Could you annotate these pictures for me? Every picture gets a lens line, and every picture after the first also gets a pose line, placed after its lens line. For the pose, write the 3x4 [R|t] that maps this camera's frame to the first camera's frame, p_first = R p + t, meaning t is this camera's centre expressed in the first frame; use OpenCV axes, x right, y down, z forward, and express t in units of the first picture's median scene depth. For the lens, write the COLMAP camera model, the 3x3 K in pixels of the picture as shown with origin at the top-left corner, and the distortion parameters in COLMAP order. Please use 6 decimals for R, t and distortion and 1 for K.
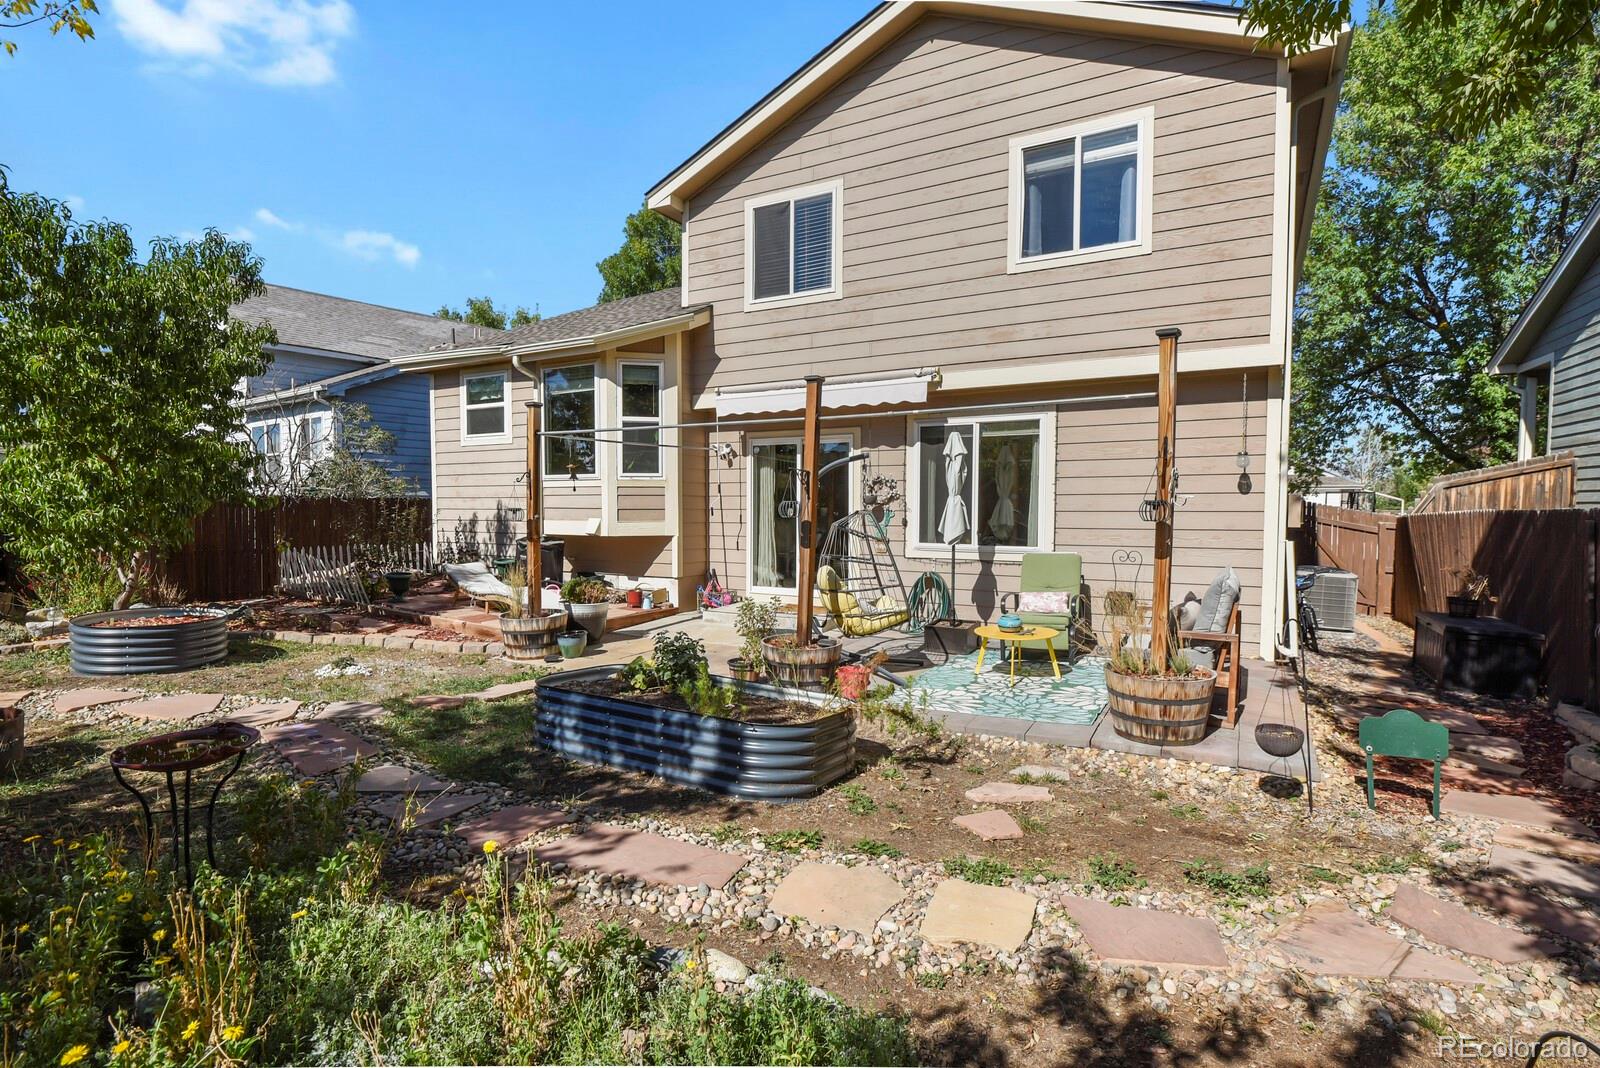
lens RADIAL K [[776.3, 0, 794.8], [0, 776.3, 530.8], [0, 0, 1]] dist [-0.003667, -0.000006]
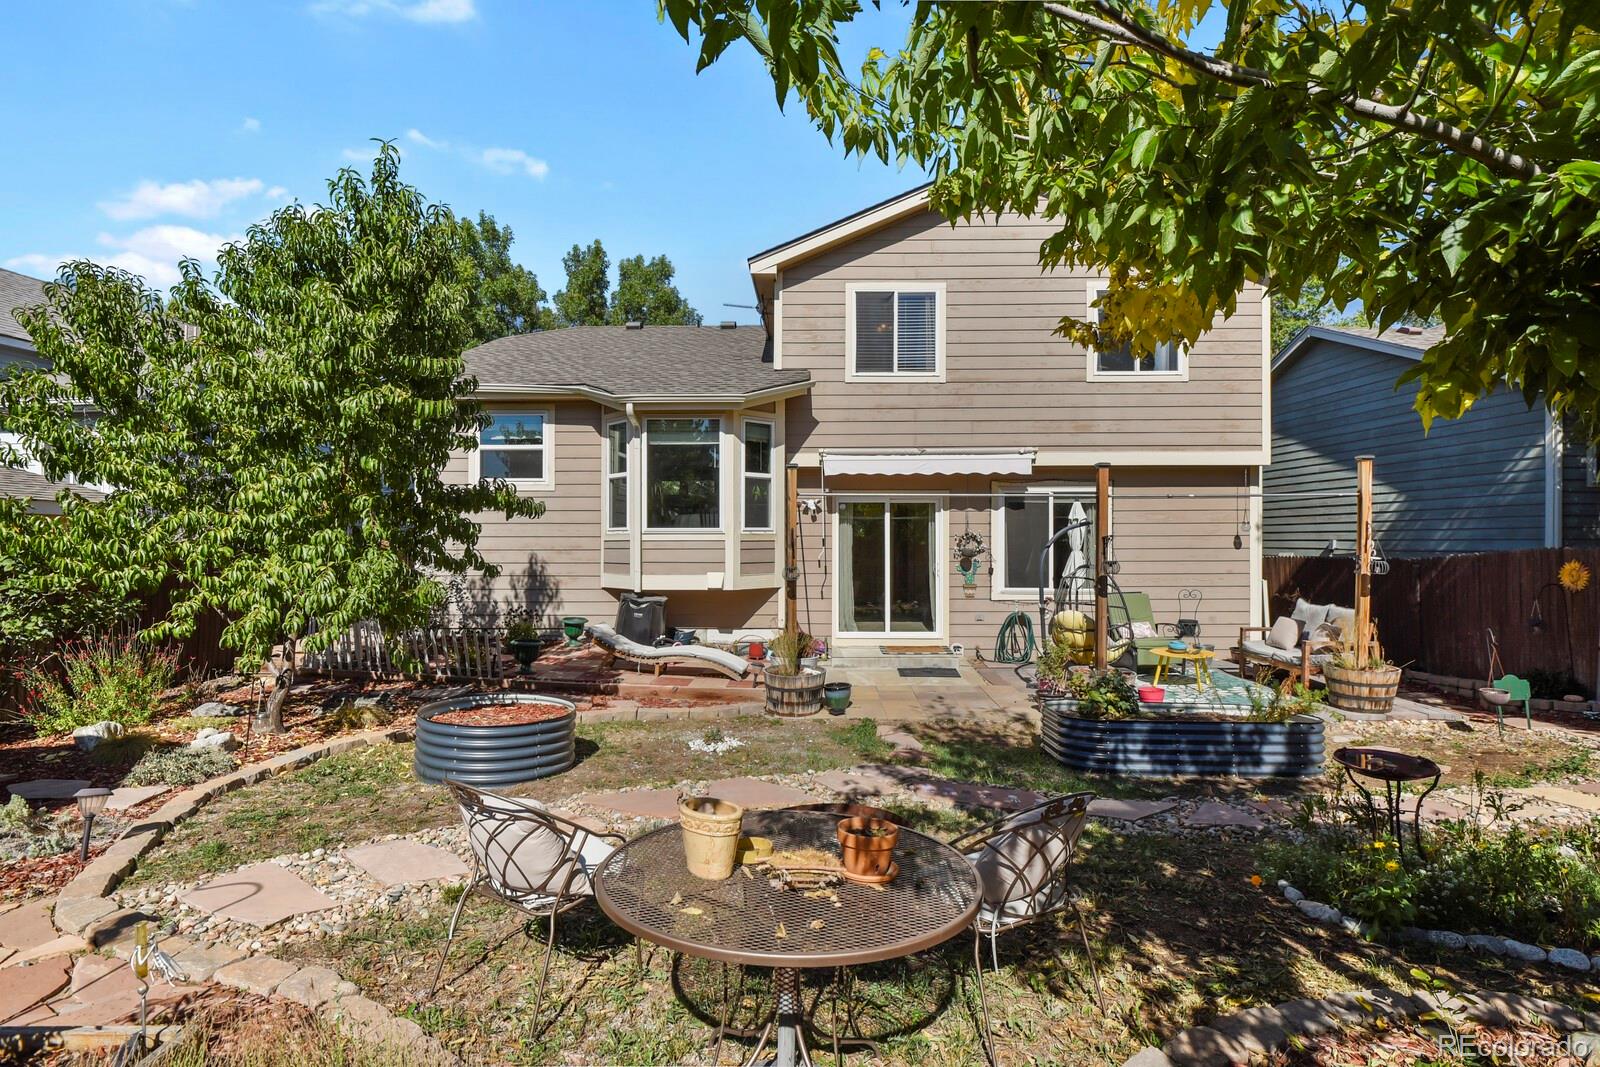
lens RADIAL K [[776.3, 0, 791.3], [0, 776.3, 536.2], [0, 0, 1]] dist [-0.003667, -0.000006]
pose [[0.877912, 0.001373, 0.478819, -0.678347], [0.017845, 0.999207, -0.035586, -0.026735], [-0.478489, 0.039786, 0.877192, 0.082585]]
